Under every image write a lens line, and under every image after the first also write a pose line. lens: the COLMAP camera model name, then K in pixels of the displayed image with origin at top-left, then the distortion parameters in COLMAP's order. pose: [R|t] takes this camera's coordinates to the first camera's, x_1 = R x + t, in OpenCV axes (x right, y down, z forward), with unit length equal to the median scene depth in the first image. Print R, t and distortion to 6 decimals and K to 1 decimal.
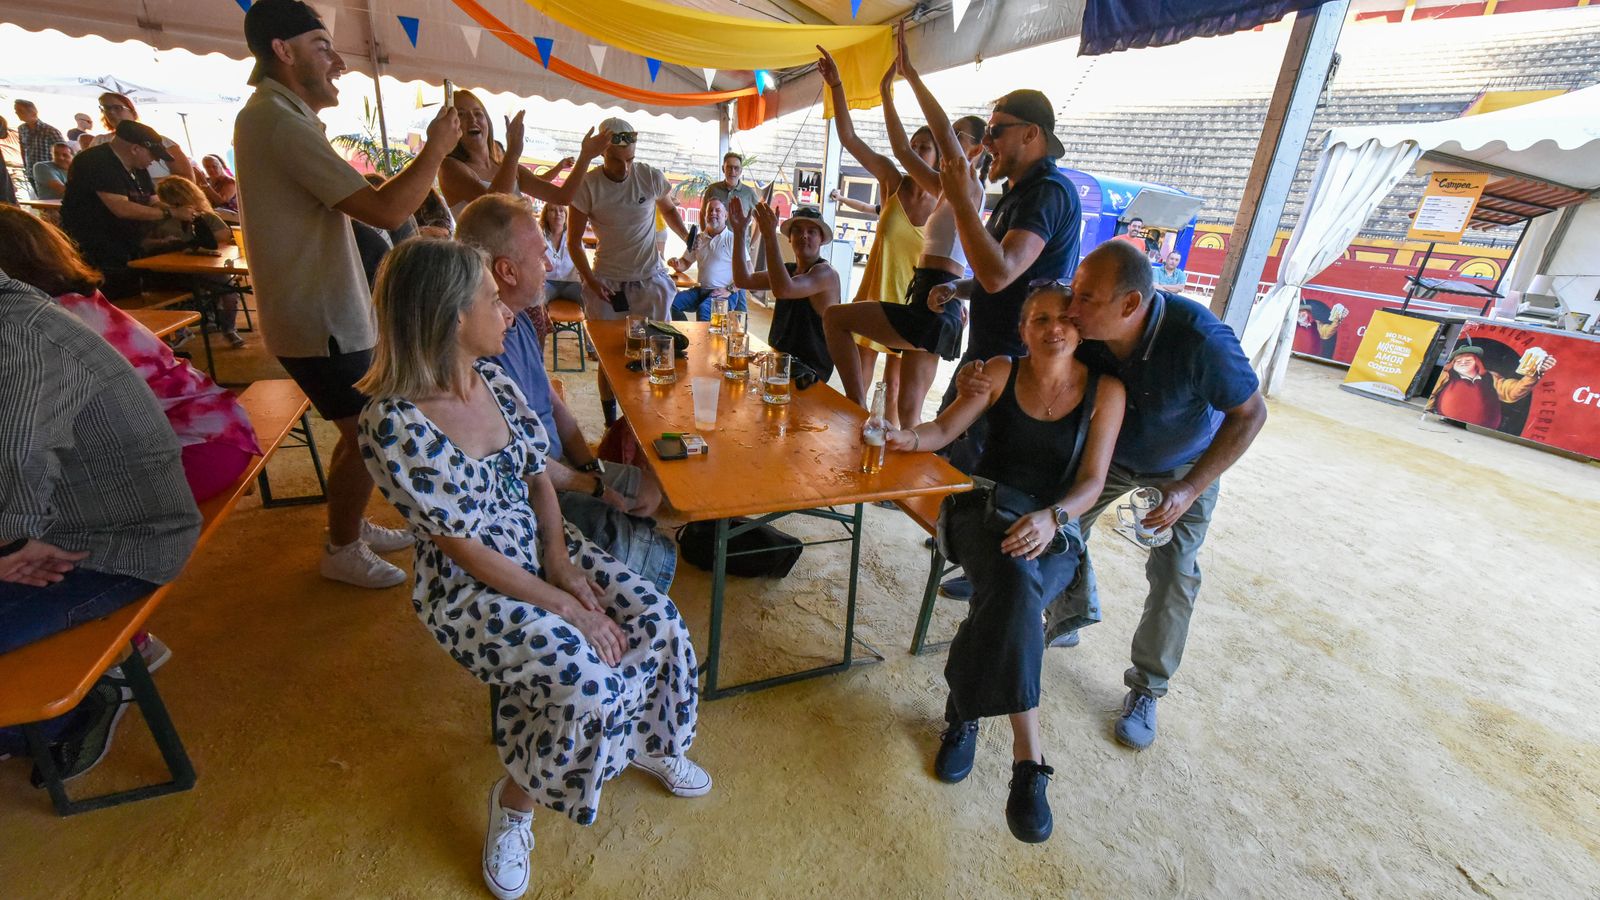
lens RADIAL K [[643.4, 0, 799.8], [0, 643.4, 459.6], [0, 0, 1]] dist [-0.006943, -0.000534]
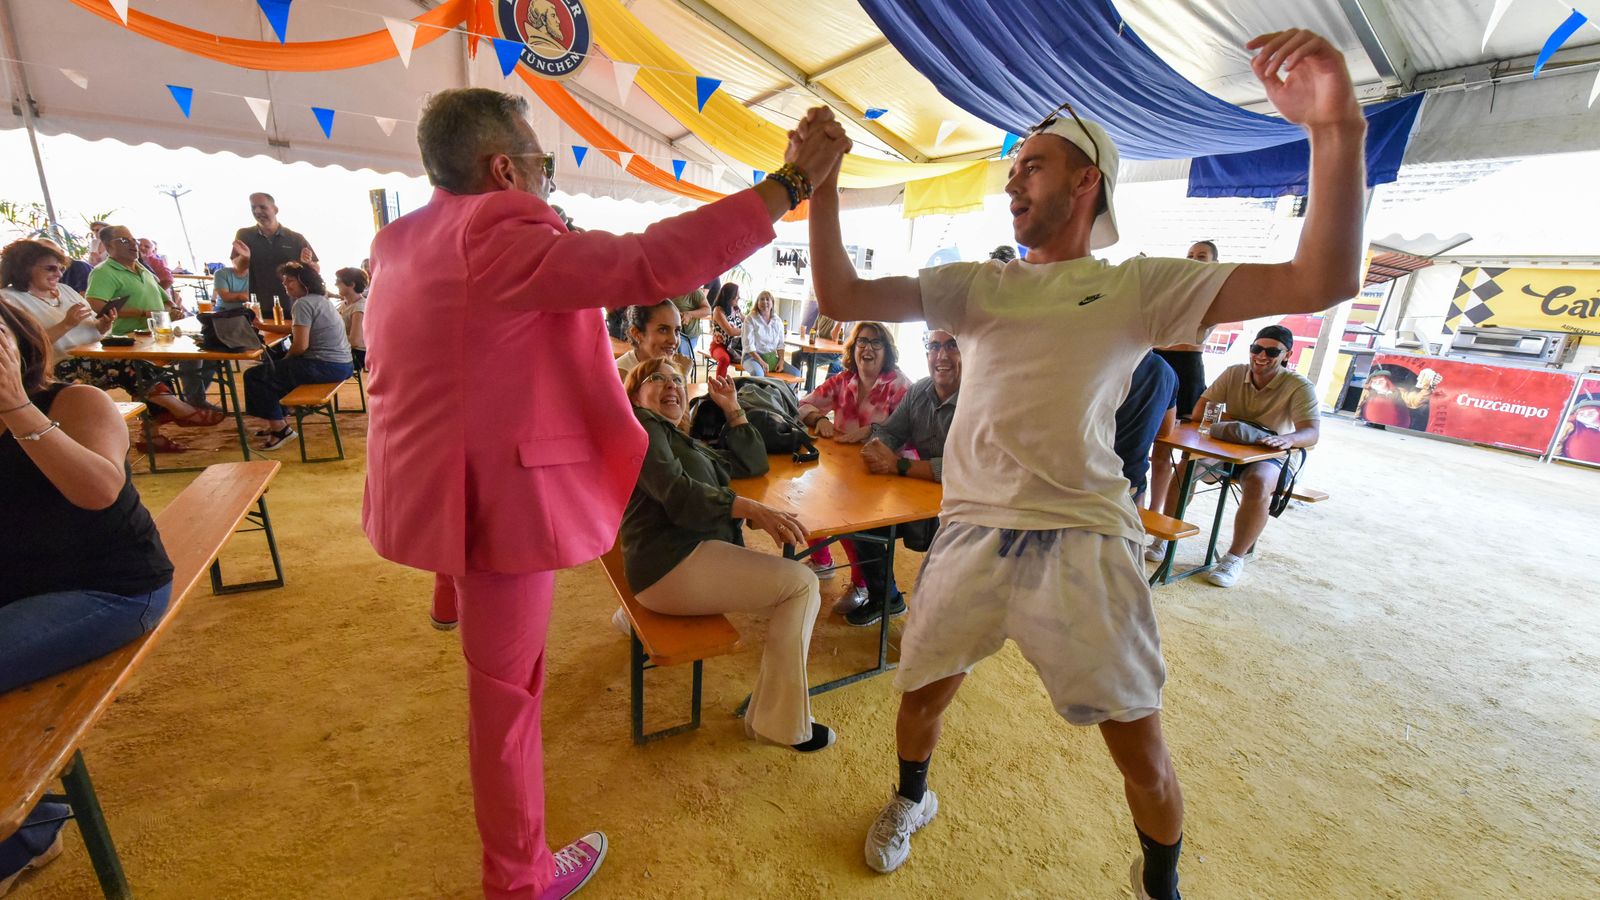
lens RADIAL K [[616.2, 0, 807.3], [0, 616.2, 454.0], [0, 0, 1]] dist [-0.008697, 0.000016]
pose [[0.991021, -0.061581, 0.118678, -0.348765], [0.071985, 0.993737, -0.085469, 0.026796], [-0.112671, 0.093244, 0.989248, -0.157557]]
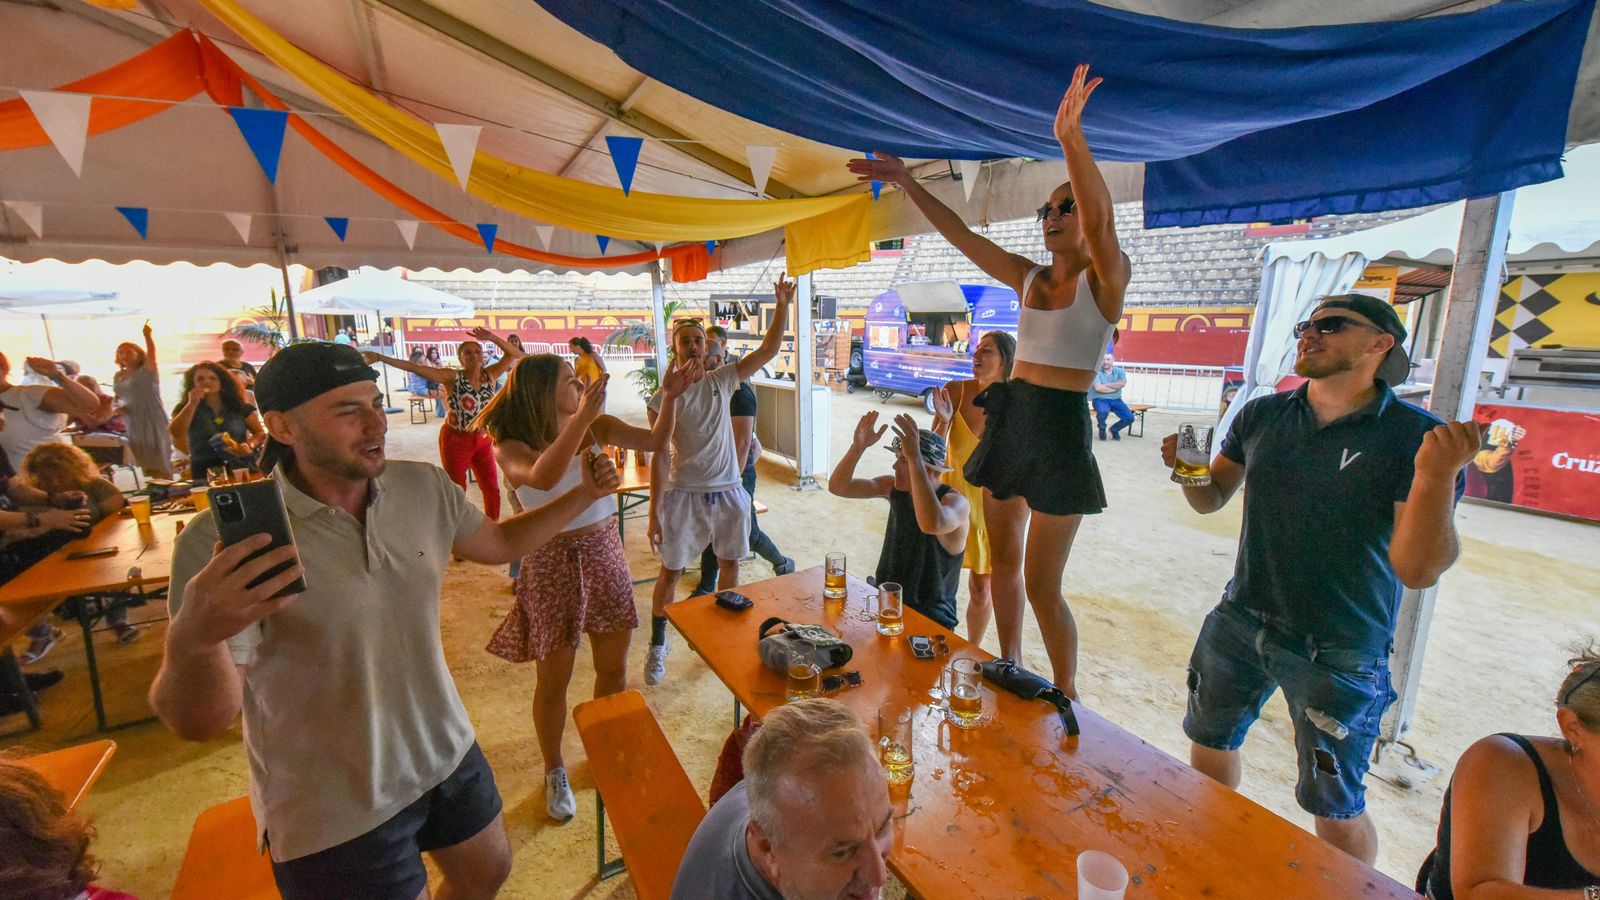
lens RADIAL K [[638.3, 0, 795.6], [0, 638.3, 440.9], [0, 0, 1]] dist [-0.005017, -0.000525]
pose [[0.983578, -0.125550, 0.129658, -0.117669], [0.147337, 0.973469, -0.175070, -0.116337], [-0.104238, 0.191298, 0.975981, 0.093817]]
